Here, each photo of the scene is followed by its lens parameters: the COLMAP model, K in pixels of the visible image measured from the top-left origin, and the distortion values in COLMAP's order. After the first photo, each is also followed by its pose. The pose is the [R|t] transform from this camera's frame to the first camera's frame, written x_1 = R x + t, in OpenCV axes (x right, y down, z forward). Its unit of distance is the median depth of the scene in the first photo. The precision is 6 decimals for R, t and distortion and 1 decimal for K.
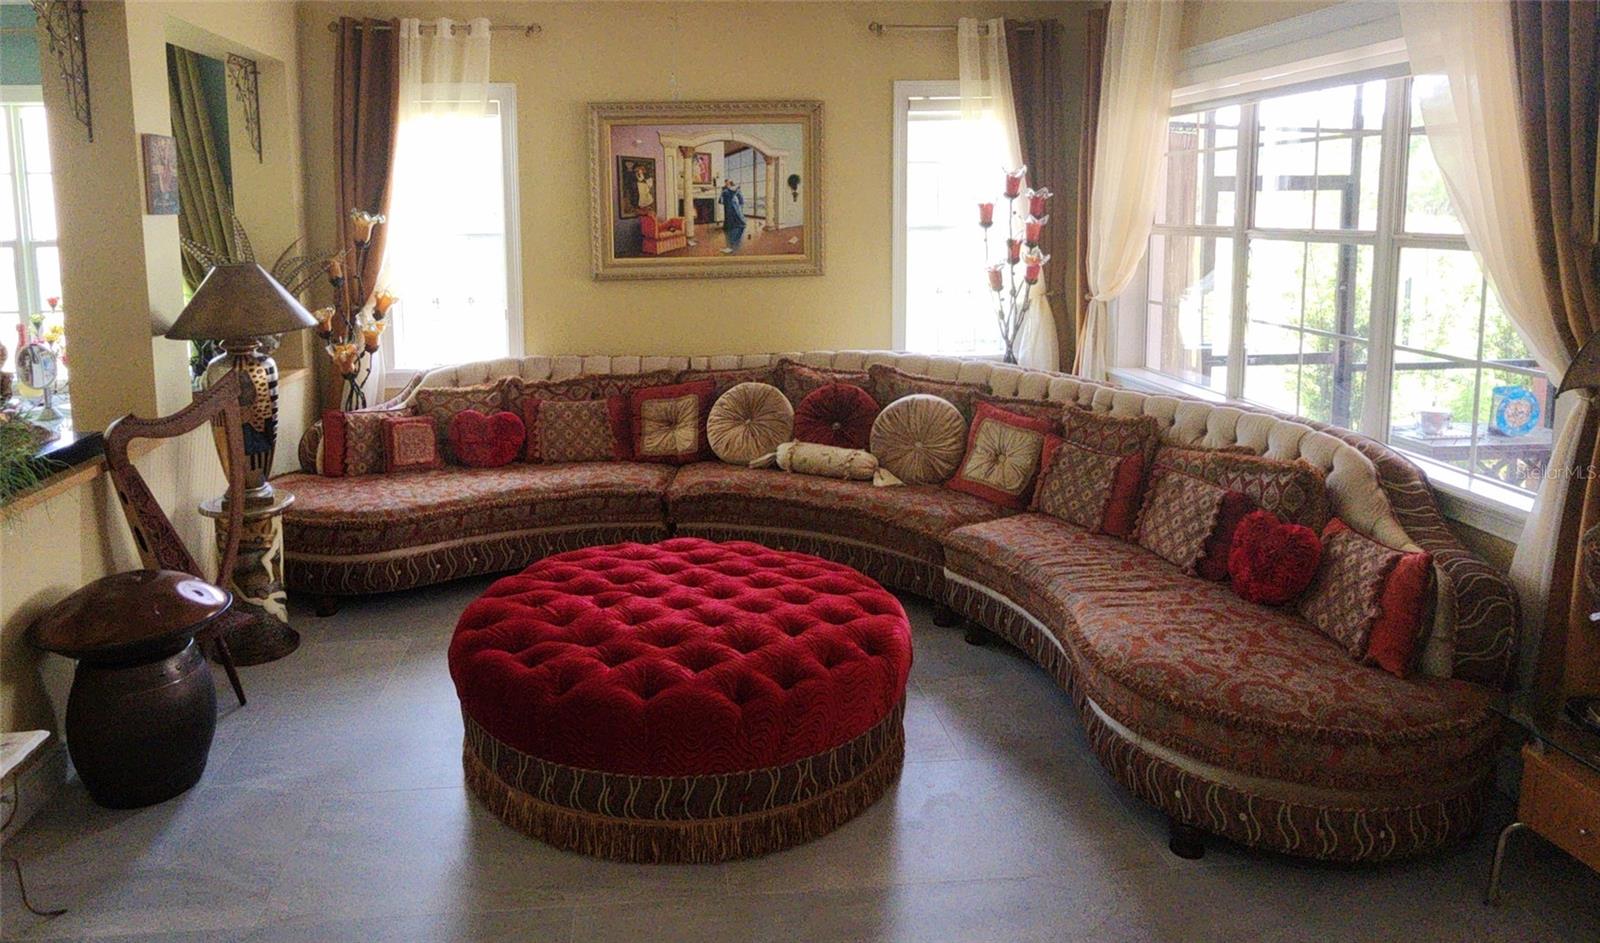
lens RADIAL K [[1034.3, 0, 750.9], [0, 1034.3, 334.3], [0, 0, 1]] dist [-0.001336, 0.001578]
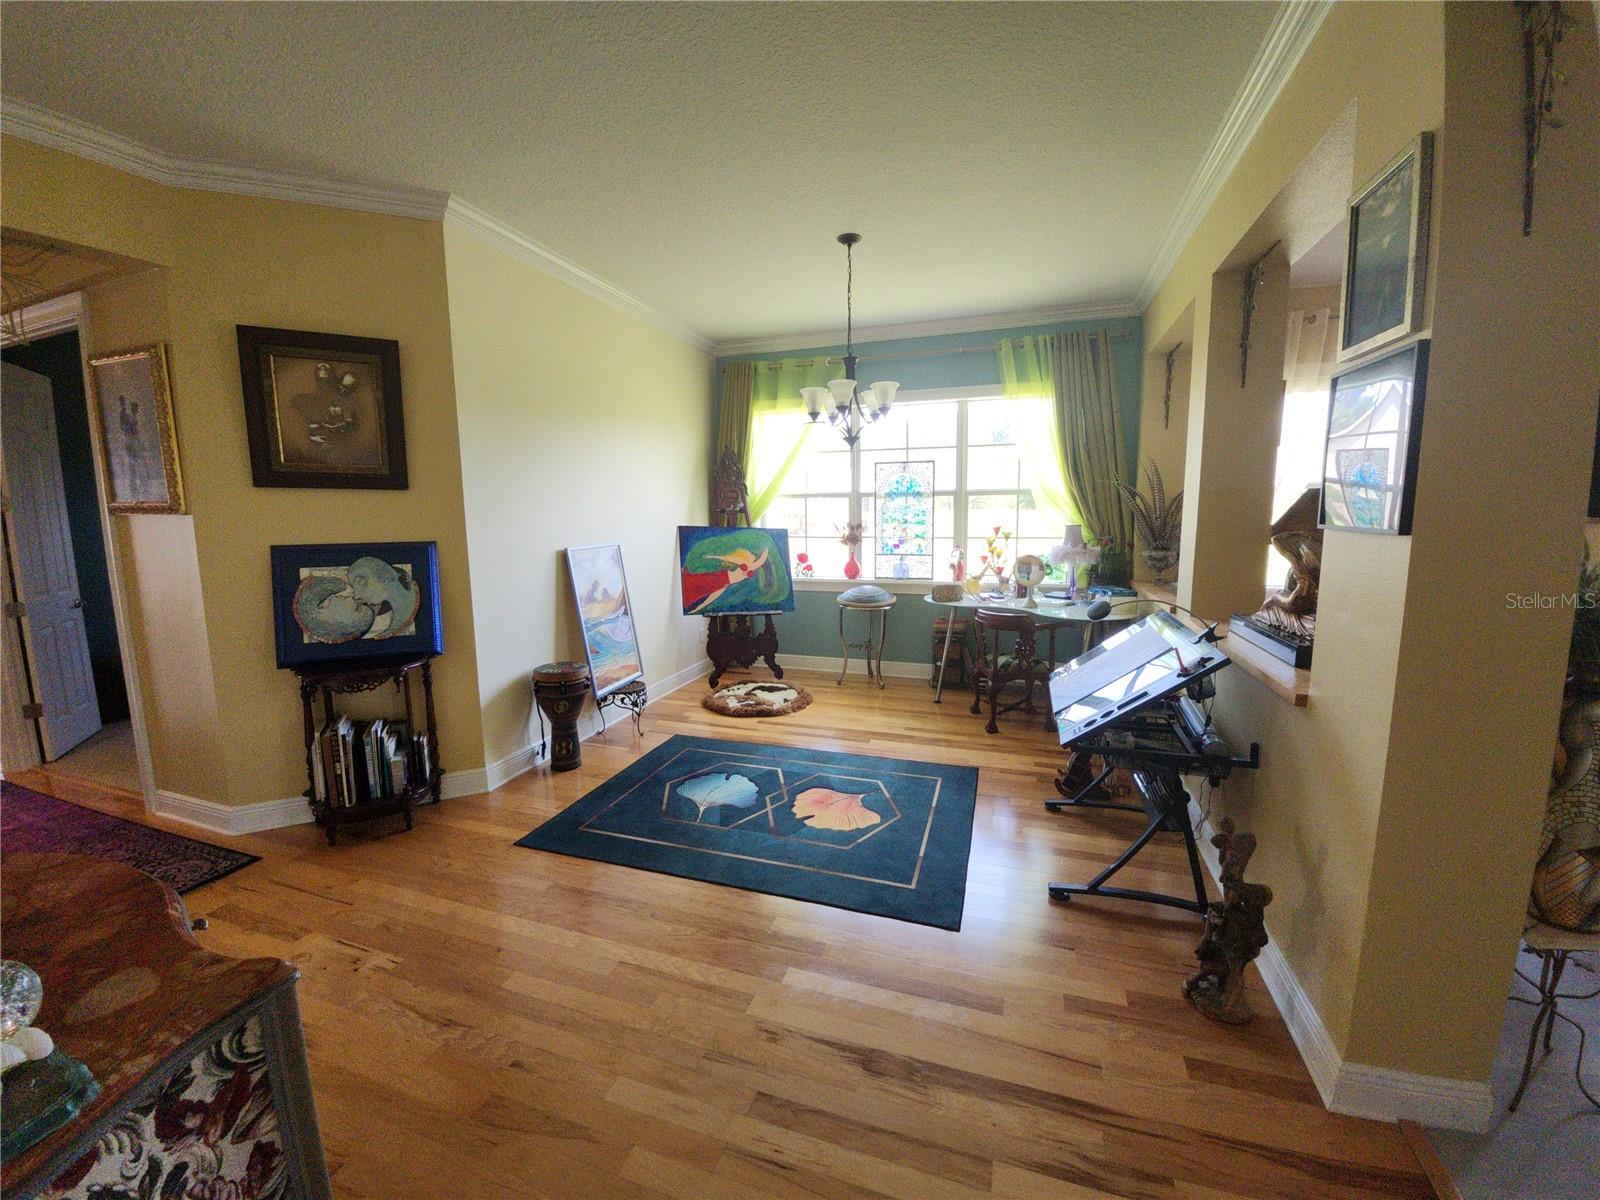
lens RADIAL K [[634.1, 0, 803.7], [0, 634.1, 598.3], [0, 0, 1]] dist [-0.012015, -0.004140]
pose [[0.914839, 0.056358, -0.399867, -0.522248], [-0.045750, 0.998303, 0.036032, 0.043612], [0.401219, -0.014669, 0.915865, 0.045662]]
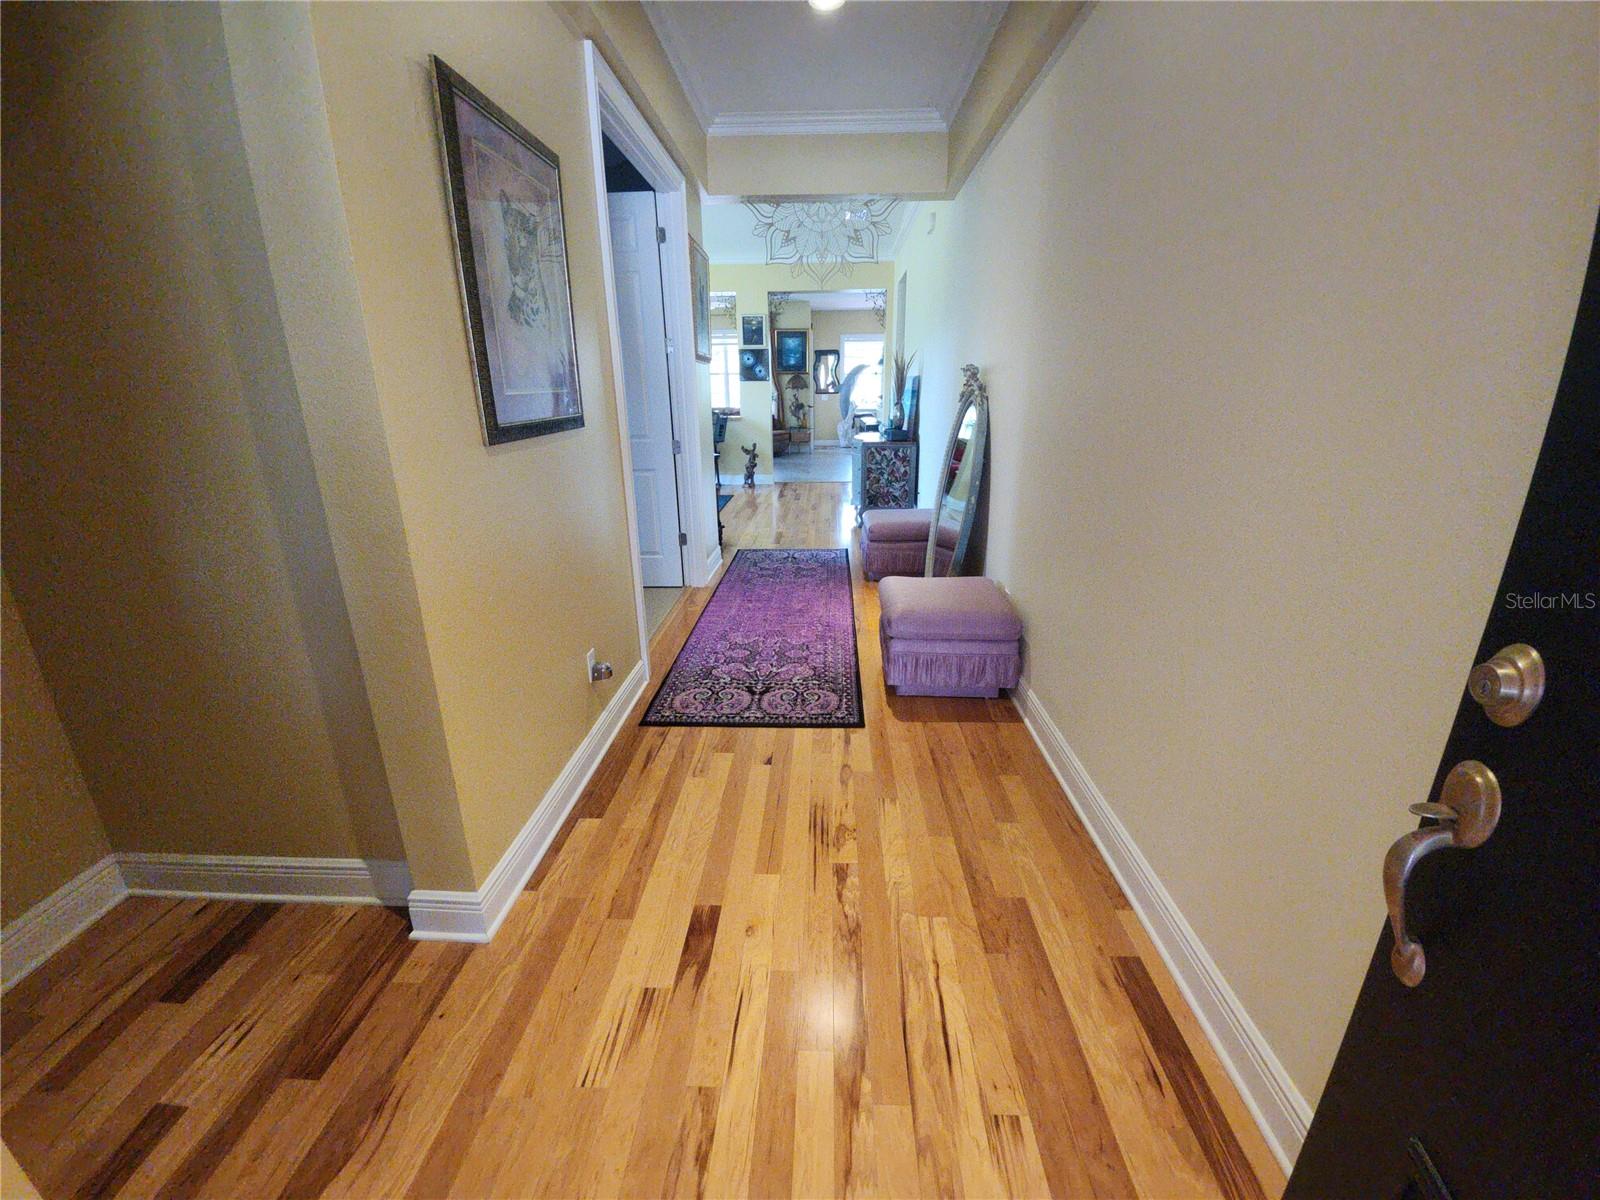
lens RADIAL K [[634.1, 0, 805.8], [0, 634.1, 592.9], [0, 0, 1]] dist [-0.012015, -0.004140]
pose [[0.123377, -0.297613, 0.946681, -1.944181], [0.122875, 0.951210, 0.283023, 0.081952], [-0.984723, 0.081405, 0.153926, 0.074219]]
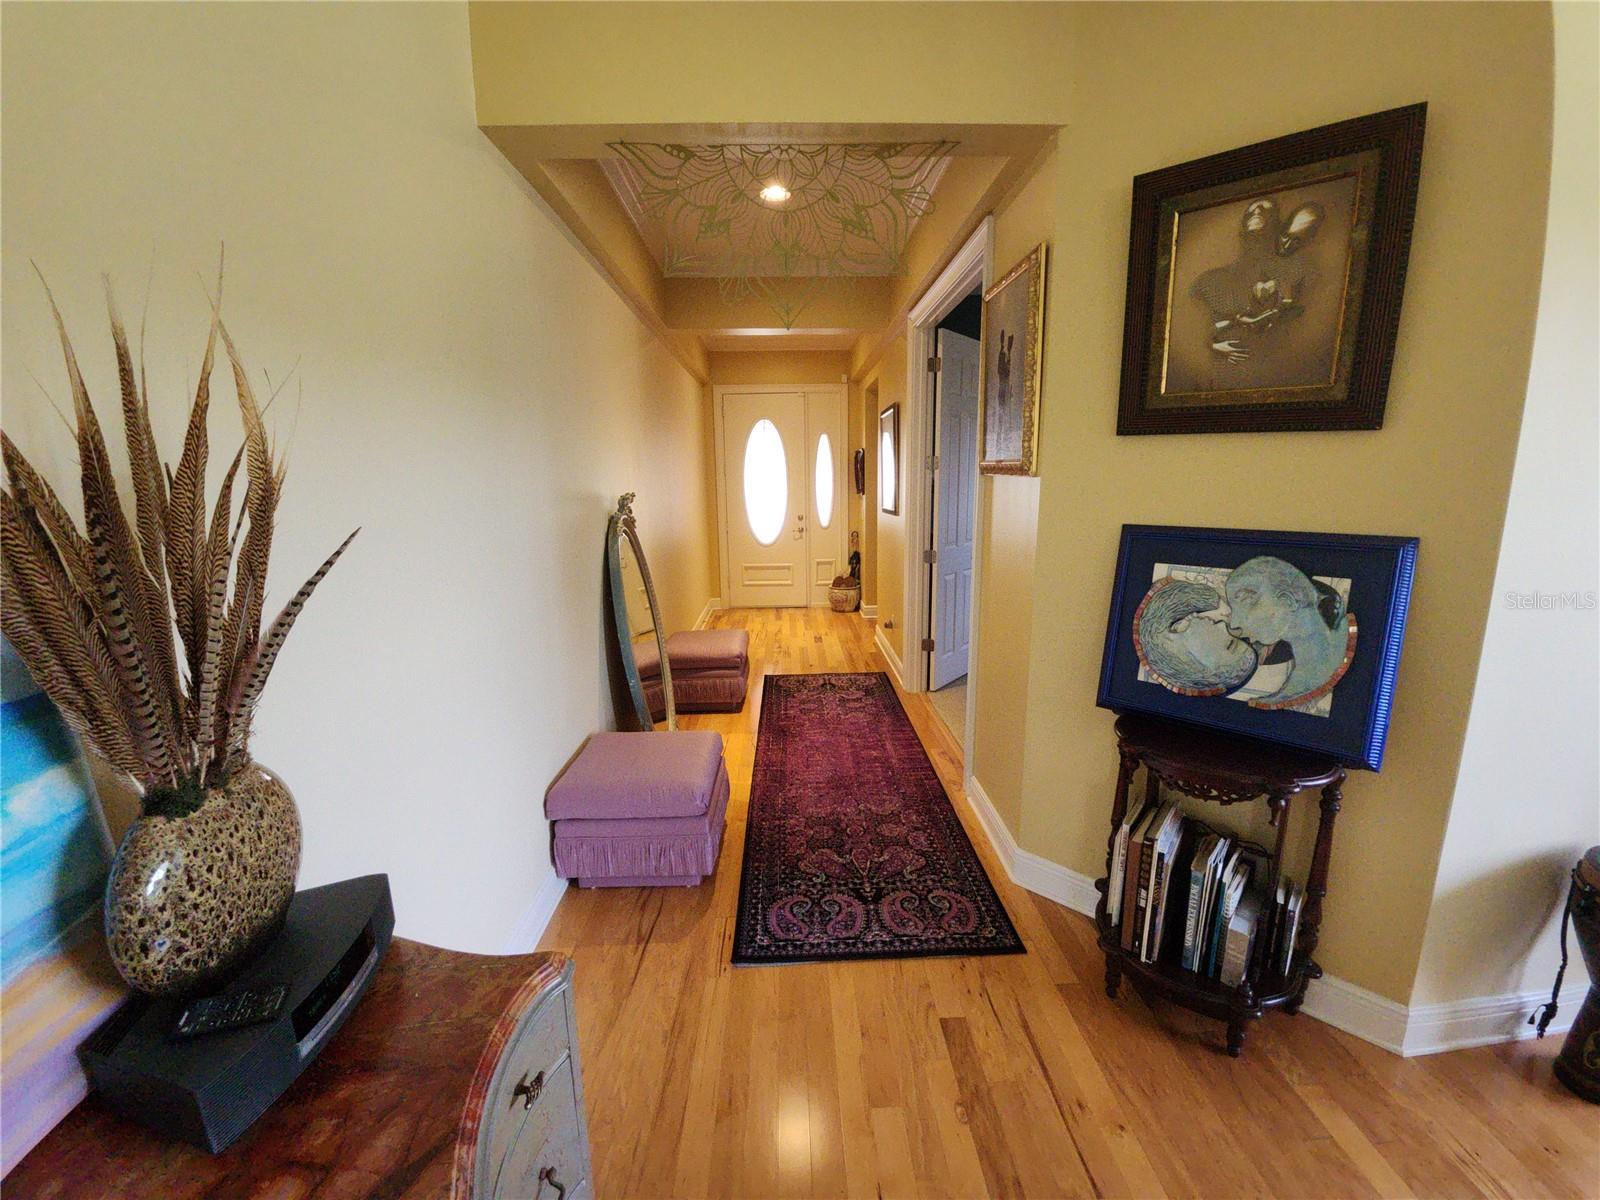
lens RADIAL K [[634.1, 0, 807.6], [0, 634.1, 592.2], [0, 0, 1]] dist [-0.012015, -0.004140]
pose [[-0.051182, 0.190868, -0.980280, -0.763120], [-0.103197, 0.975302, 0.195287, 0.026581], [0.993343, 0.111157, -0.030221, 0.178181]]
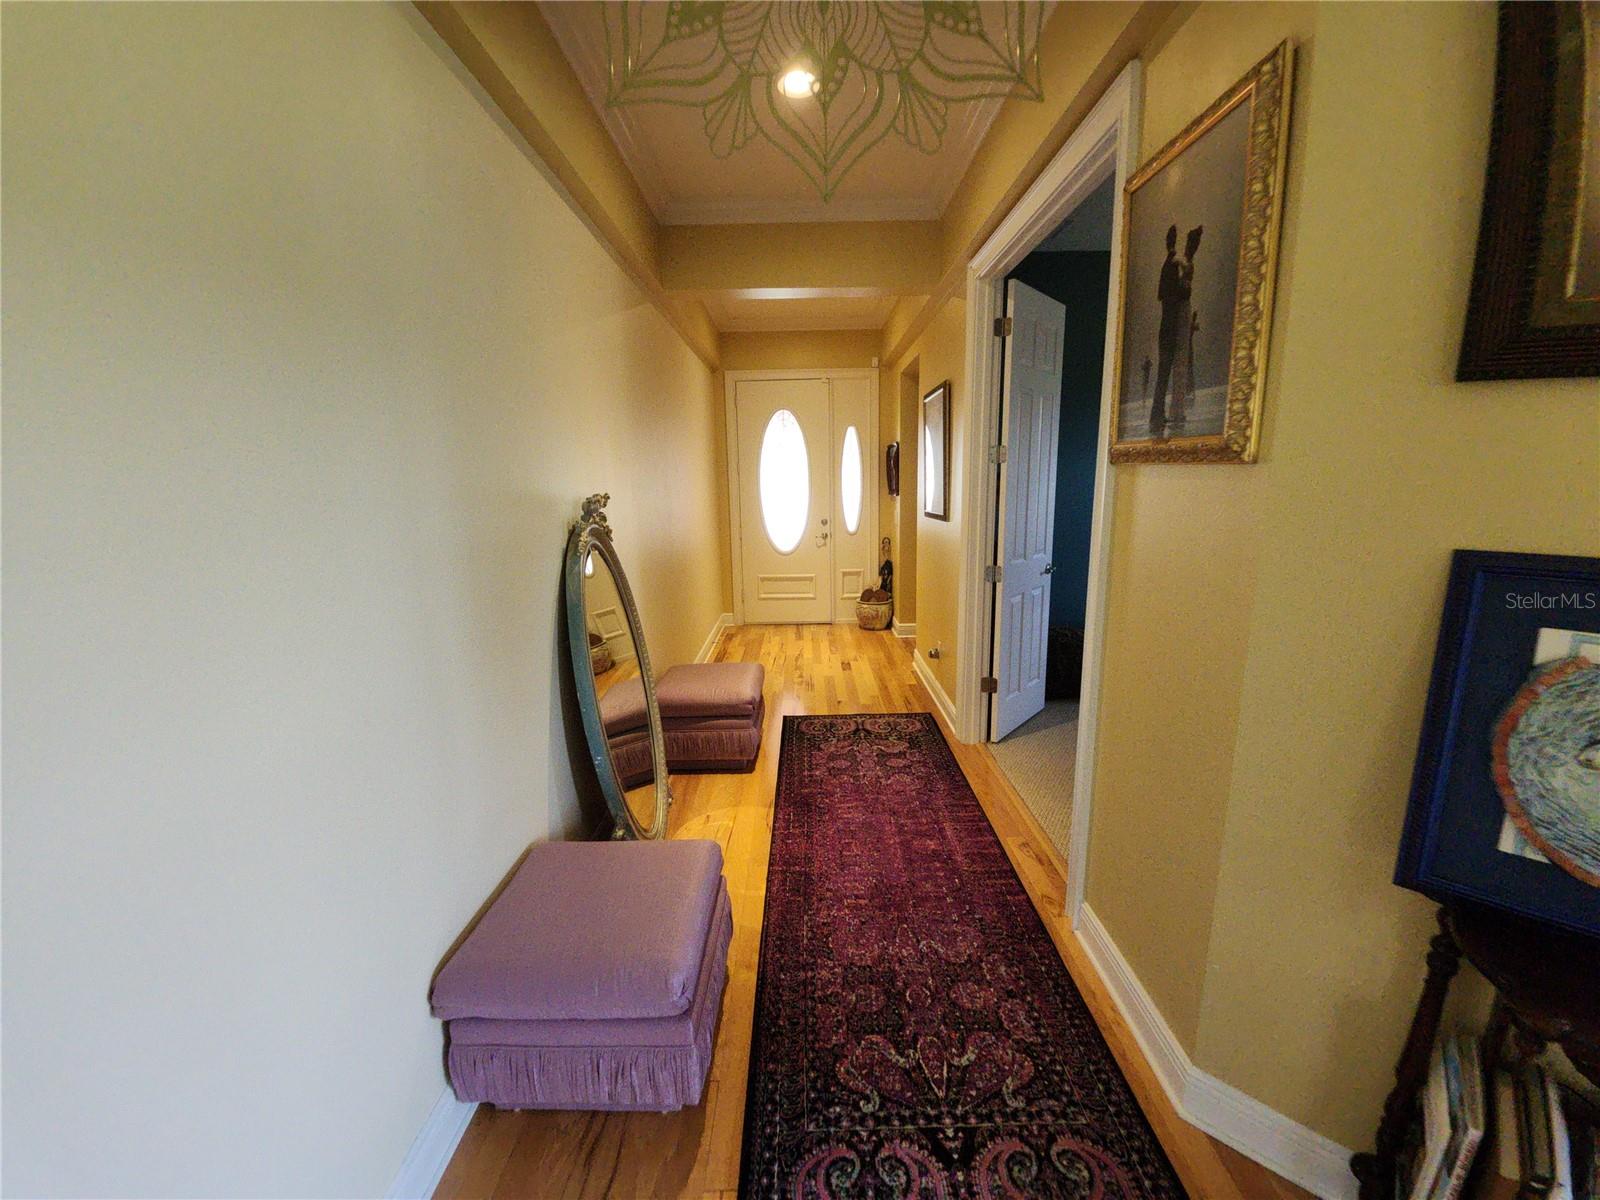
lens RADIAL K [[634.1, 0, 808.7], [0, 634.1, 596.8], [0, 0, 1]] dist [-0.012015, -0.004140]
pose [[-0.077891, 0.195869, -0.977532, -0.914316], [-0.099174, 0.974125, 0.203089, 0.034680], [0.992017, 0.112765, -0.056451, 0.160392]]
